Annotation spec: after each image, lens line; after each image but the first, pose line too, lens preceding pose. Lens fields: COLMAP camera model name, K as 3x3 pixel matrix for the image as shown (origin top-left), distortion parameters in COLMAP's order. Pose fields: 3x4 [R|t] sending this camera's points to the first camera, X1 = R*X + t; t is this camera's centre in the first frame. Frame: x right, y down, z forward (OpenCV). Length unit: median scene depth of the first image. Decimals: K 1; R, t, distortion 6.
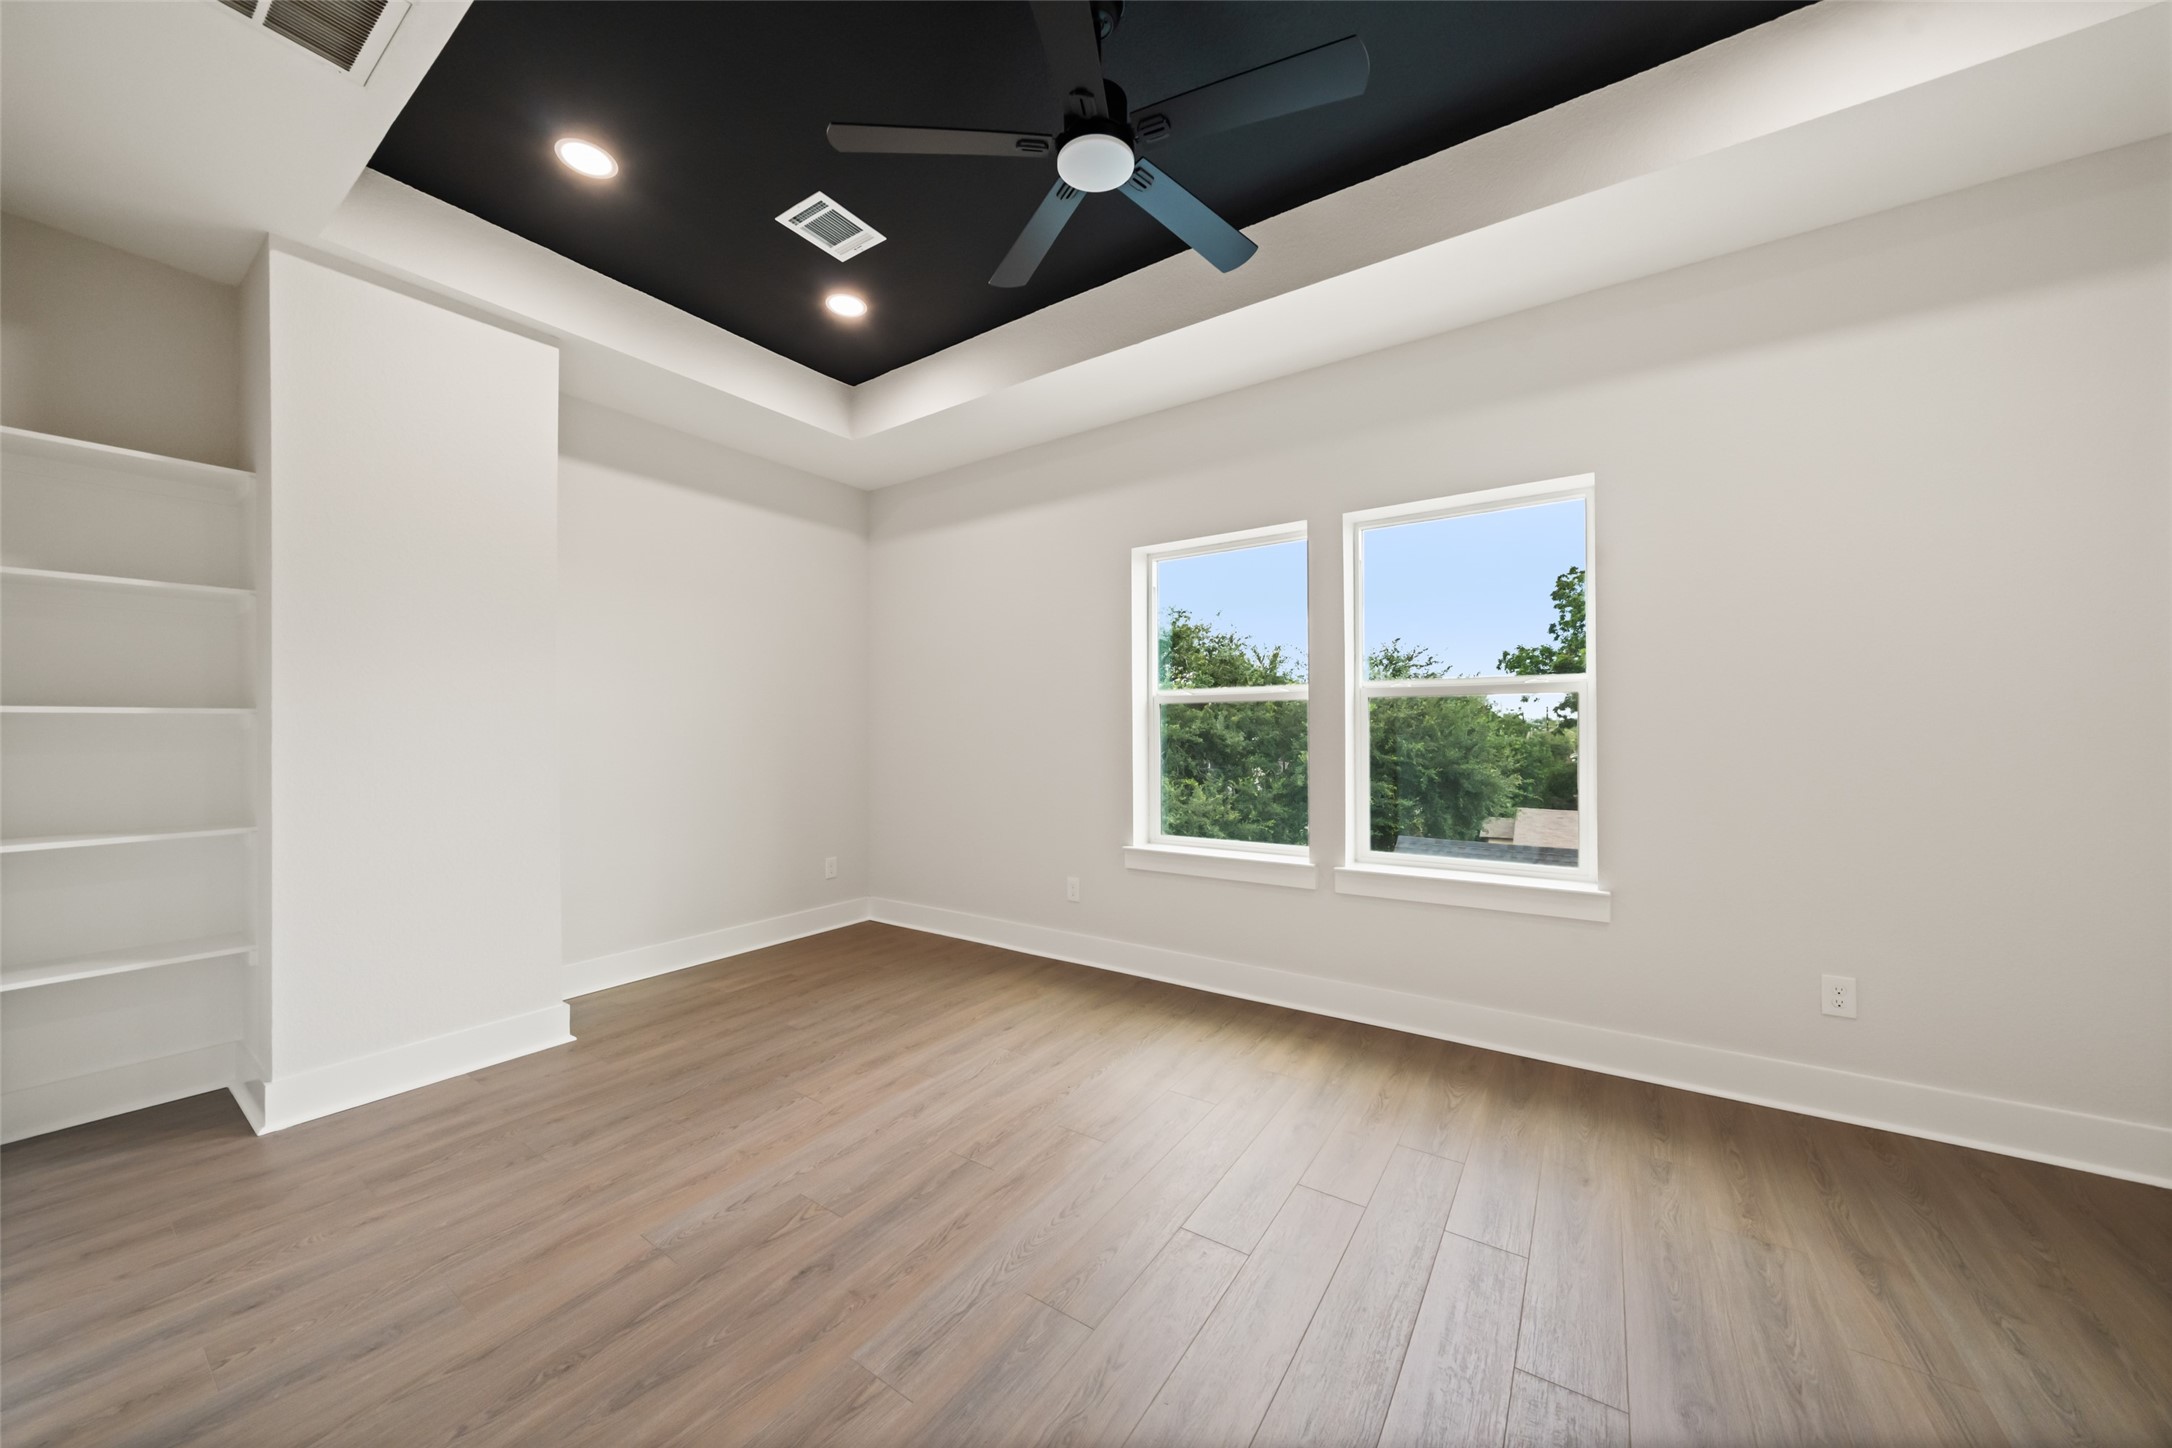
lens RADIAL K [[751.2, 0, 1090.3], [0, 751.2, 722.7], [0, 0, 1]] dist [-0.001195, 0.000082]
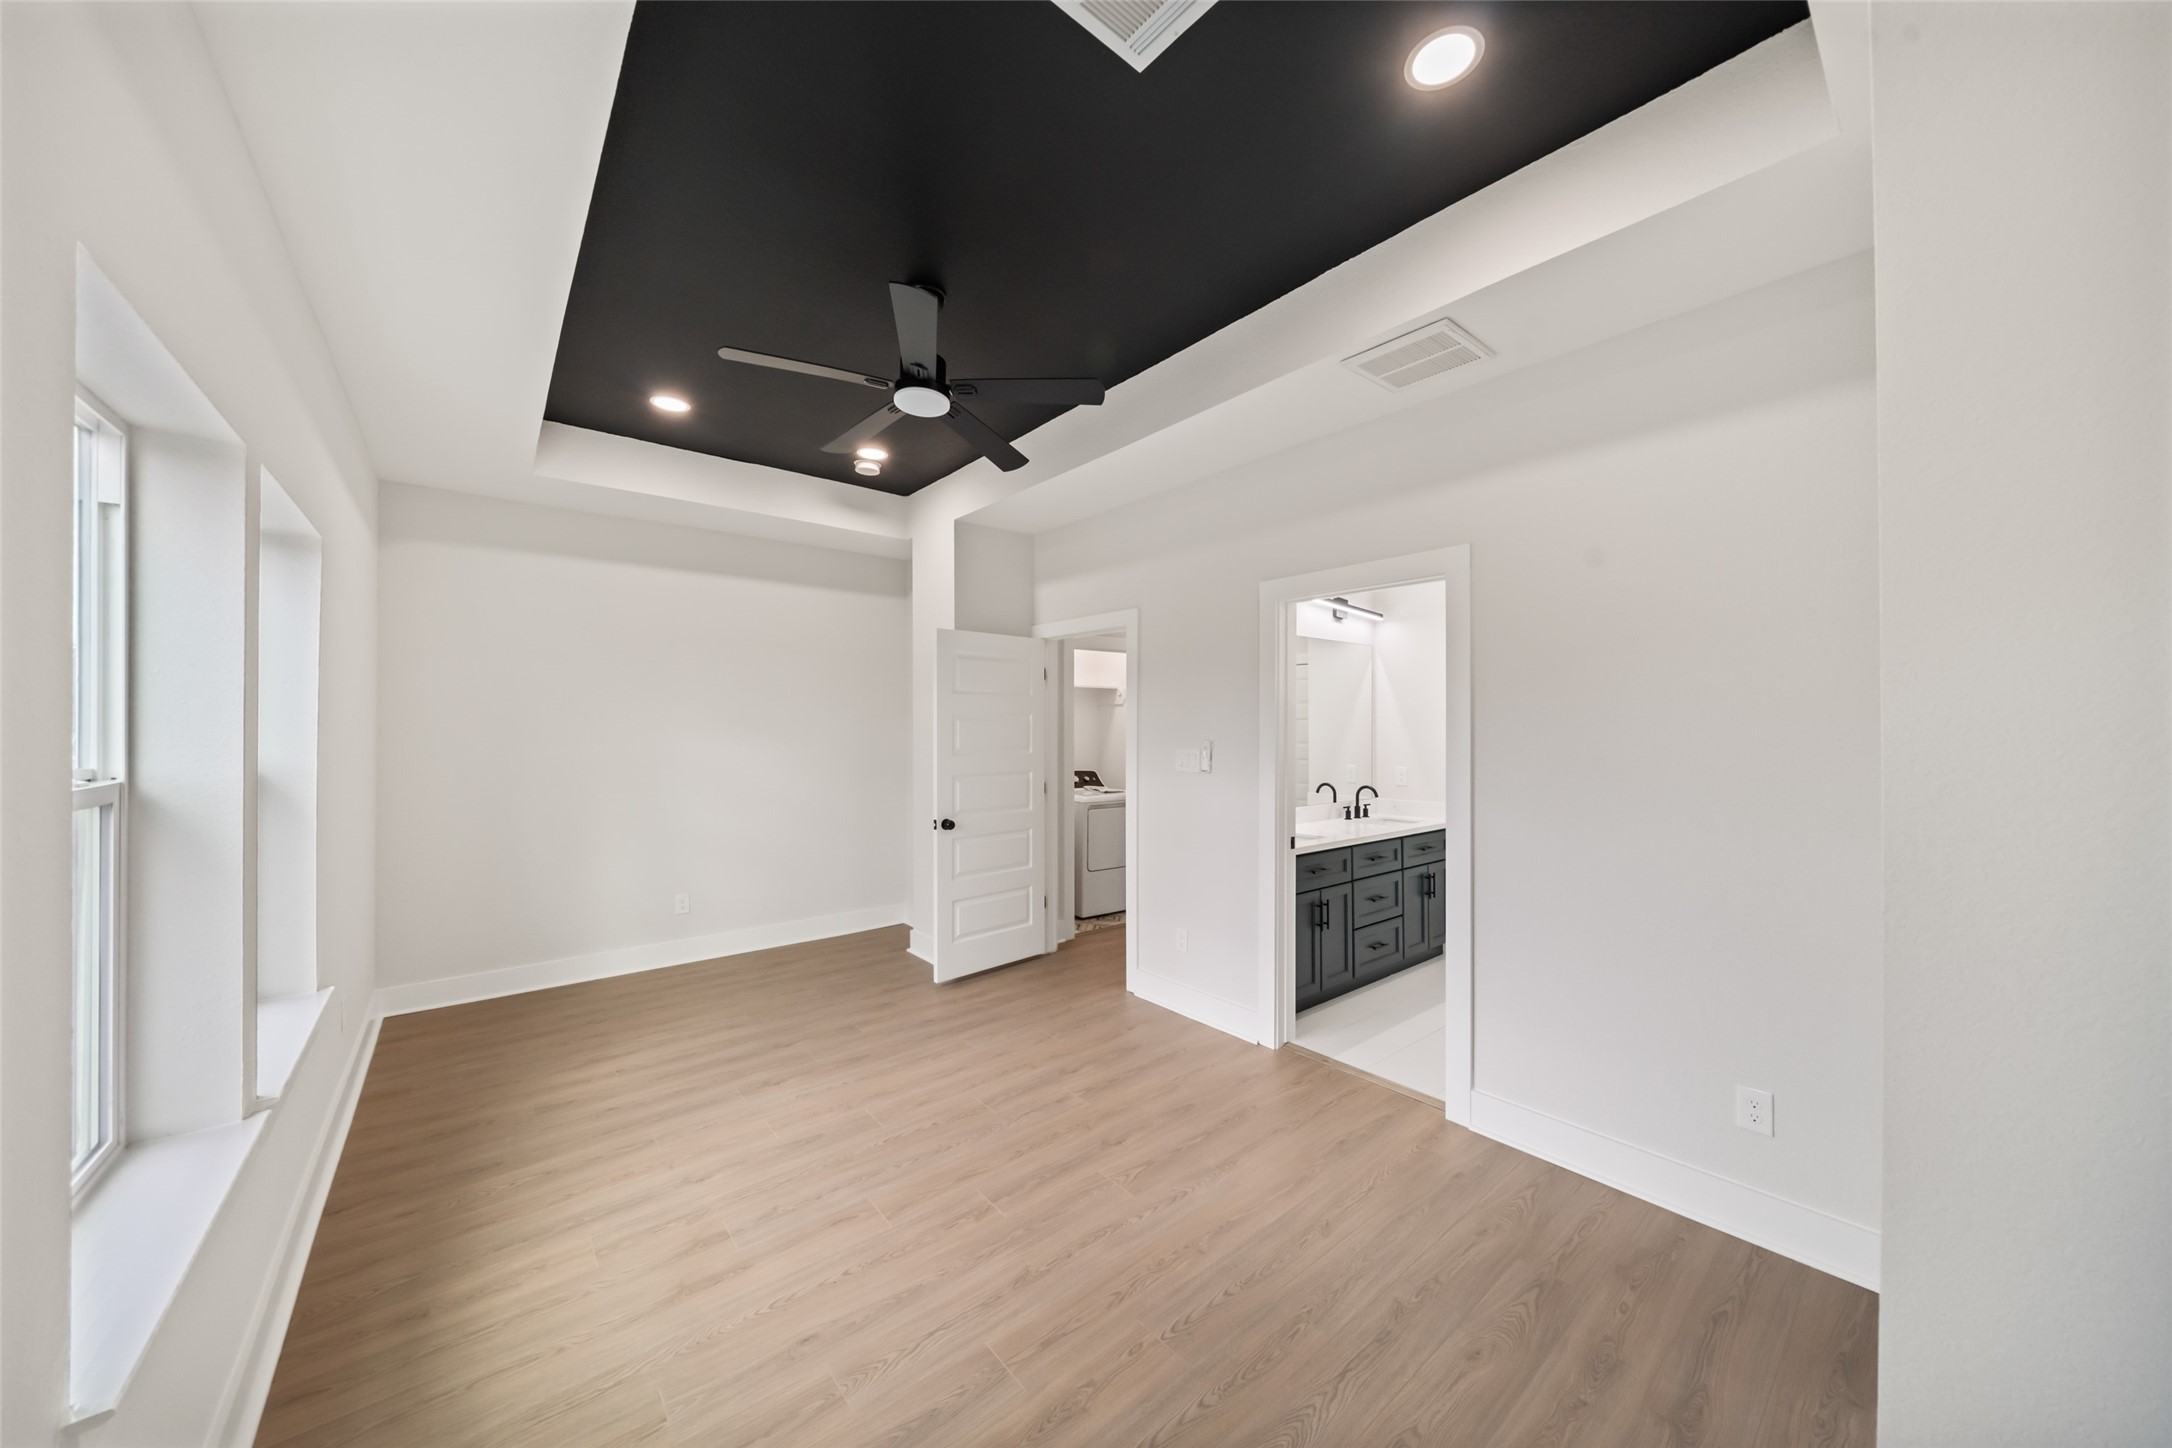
lens RADIAL K [[751.2, 0, 1090.3], [0, 751.2, 722.7], [0, 0, 1]] dist [-0.001195, 0.000082]
pose [[-0.960399, 0.008629, 0.278493, -0.496110], [0.003370, 0.999807, -0.019356, -0.086236], [-0.278607, -0.017651, -0.960243, 1.641516]]
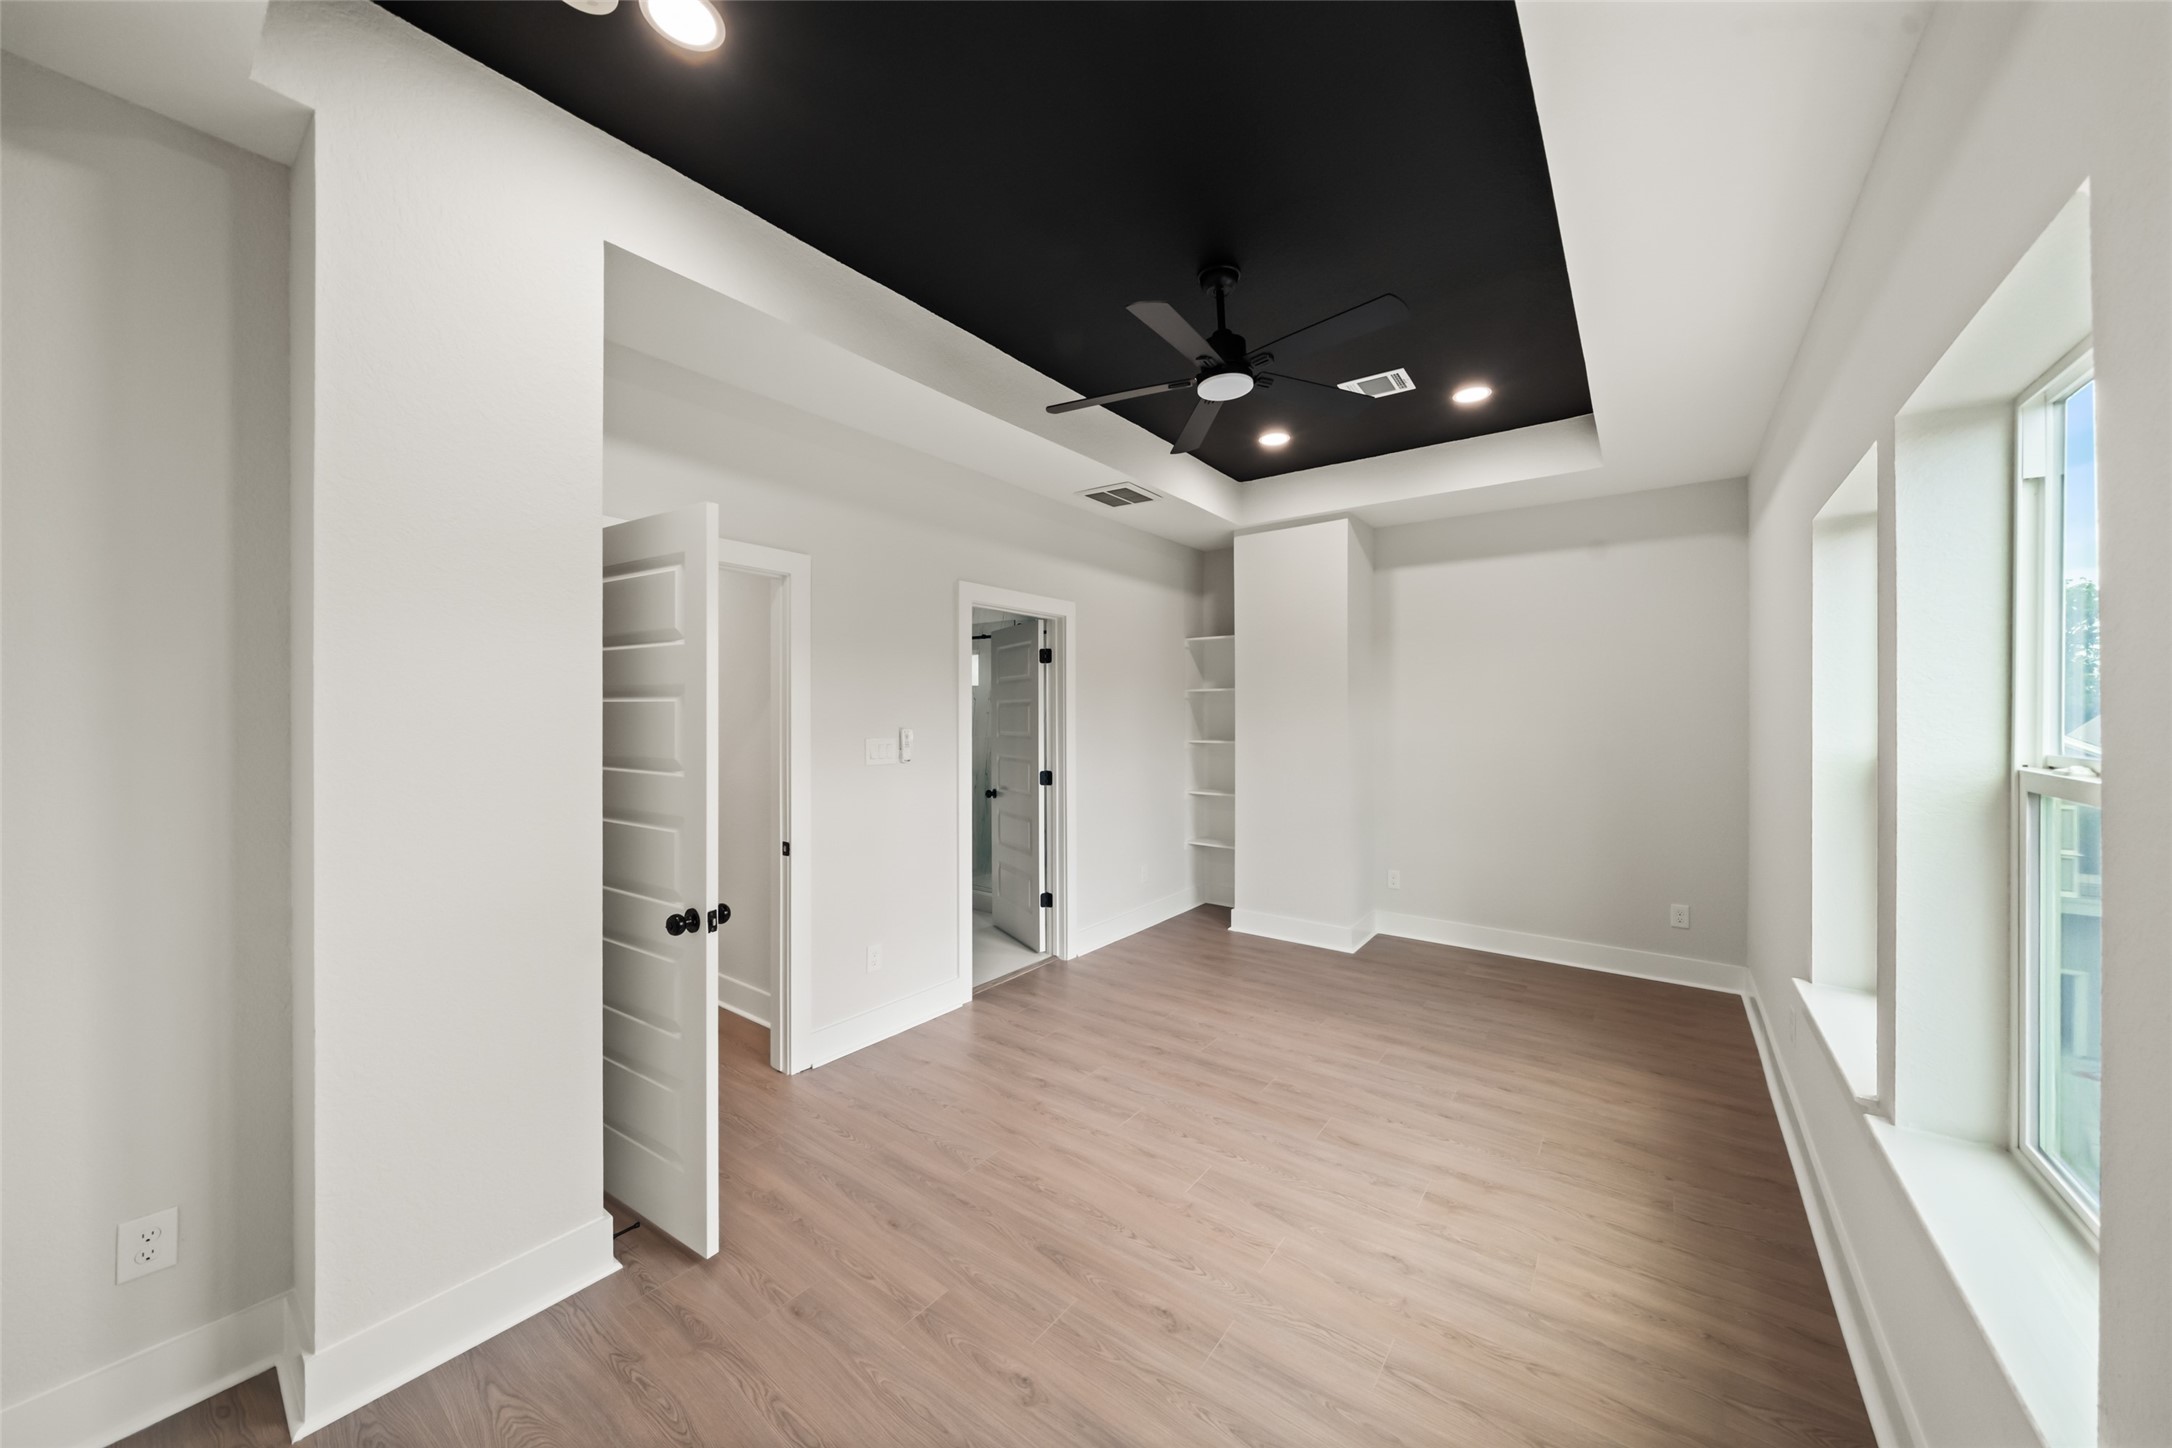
lens RADIAL K [[751.2, 0, 1090.3], [0, 751.2, 722.7], [0, 0, 1]] dist [-0.001195, 0.000082]
pose [[-0.044755, 0.017929, -0.998837, 1.027699], [0.010349, 0.999794, 0.017482, -0.110449], [0.998944, -0.009555, -0.044931, 0.586524]]
